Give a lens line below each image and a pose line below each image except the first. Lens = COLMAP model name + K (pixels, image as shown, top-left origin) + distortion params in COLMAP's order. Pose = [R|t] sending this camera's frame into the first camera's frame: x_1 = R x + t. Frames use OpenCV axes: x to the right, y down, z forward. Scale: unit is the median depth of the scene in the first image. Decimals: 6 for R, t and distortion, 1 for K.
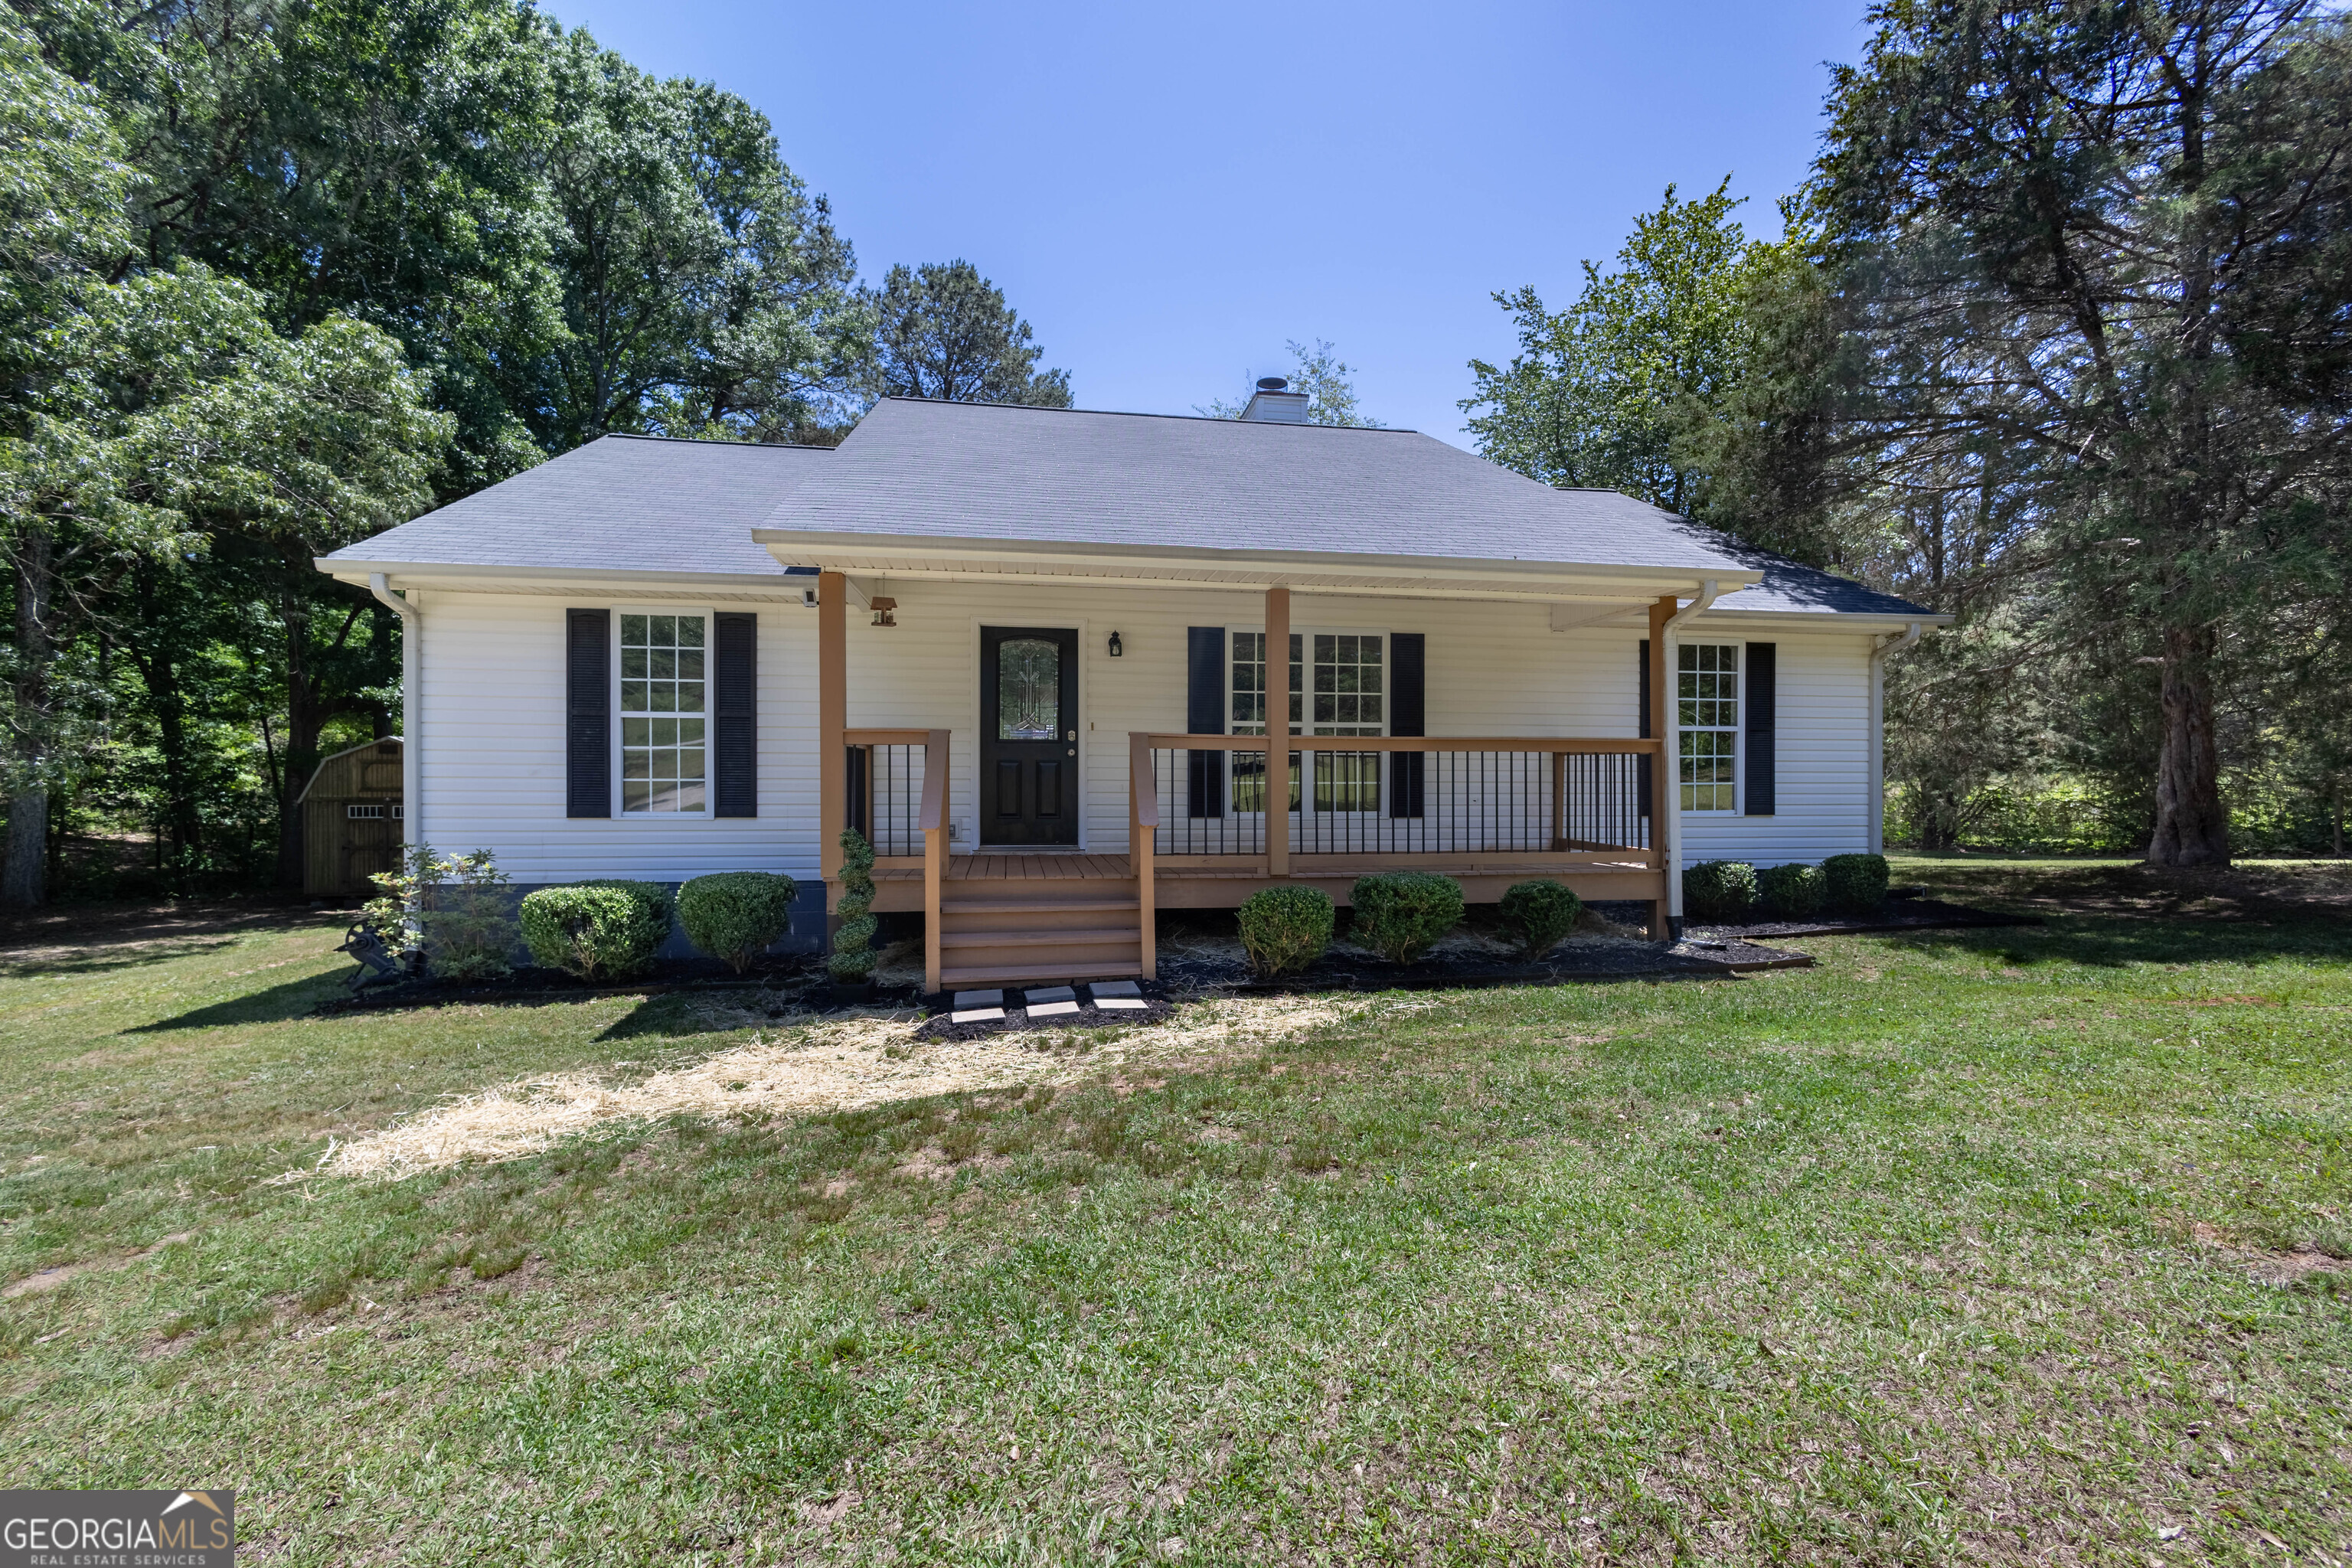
lens RADIAL K [[996.6, 0, 1176.0], [0, 996.6, 784.0], [0, 0, 1]] dist [-0.006965, 0.000882]
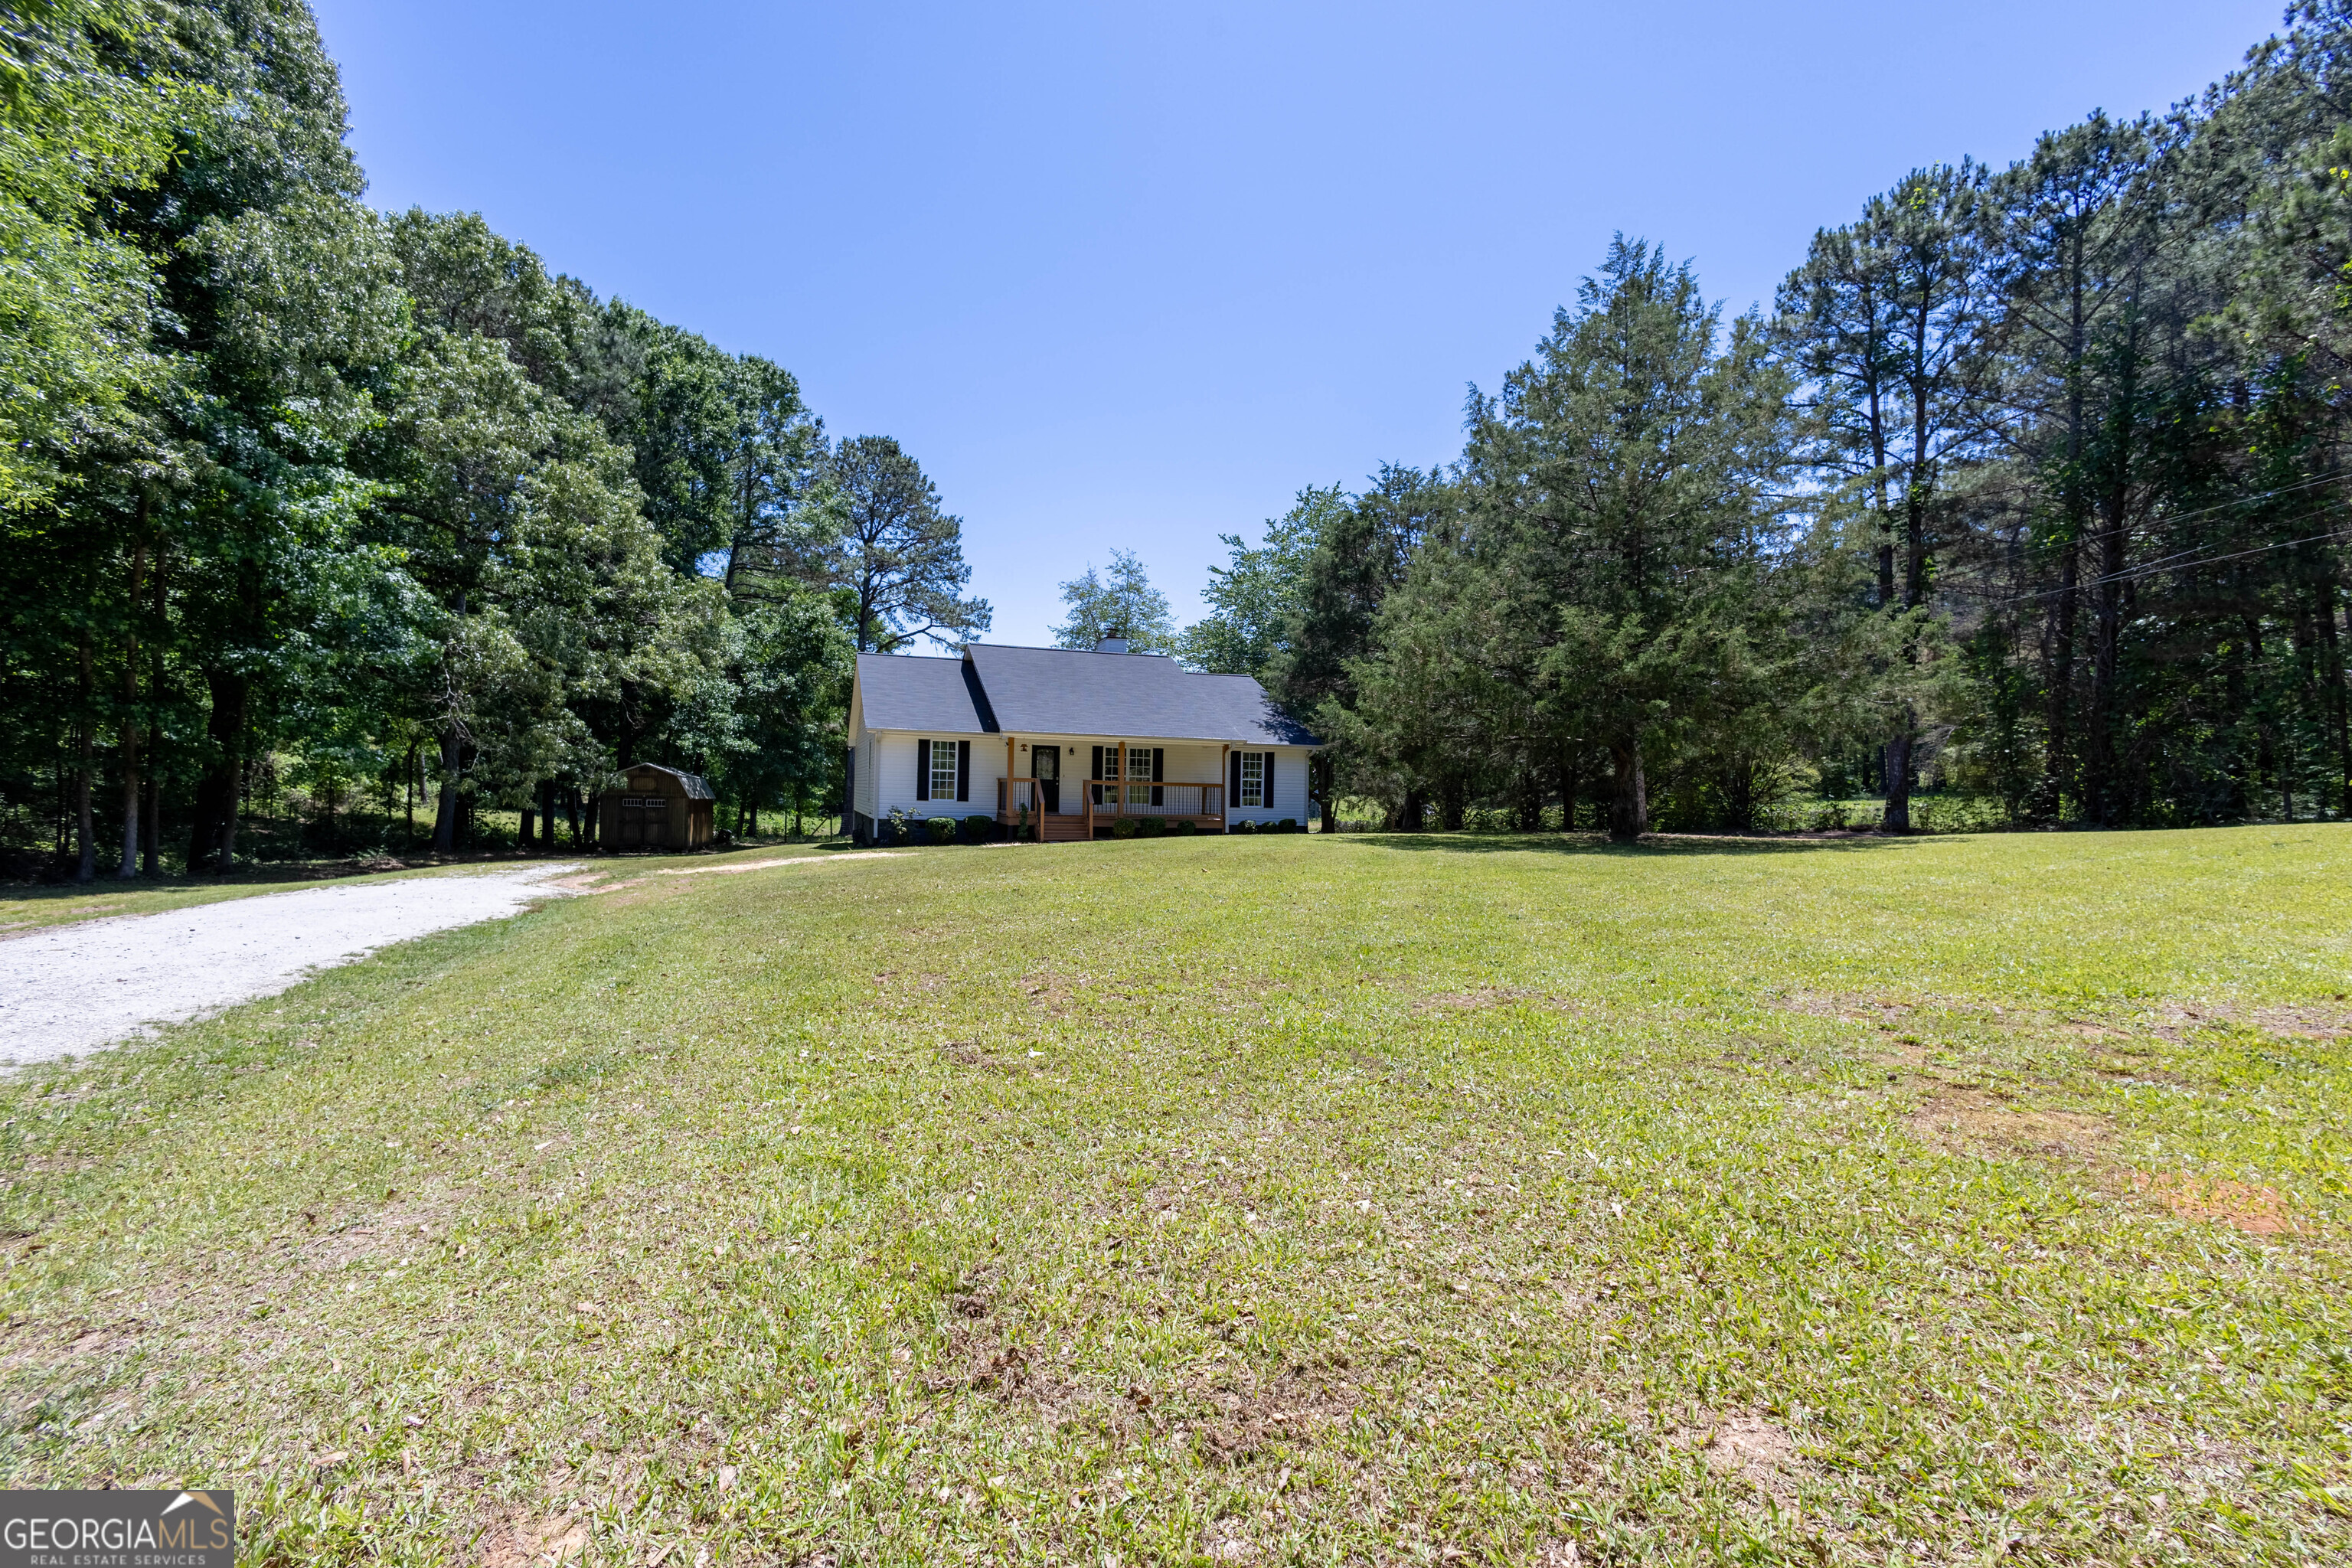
lens RADIAL K [[996.6, 0, 1176.0], [0, 996.6, 784.0], [0, 0, 1]] dist [-0.006965, 0.000882]
pose [[0.976894, 0.024970, 0.212262, -0.419795], [-0.023472, 0.999679, -0.009571, -0.008149], [-0.212432, 0.004367, 0.977166, -2.296956]]
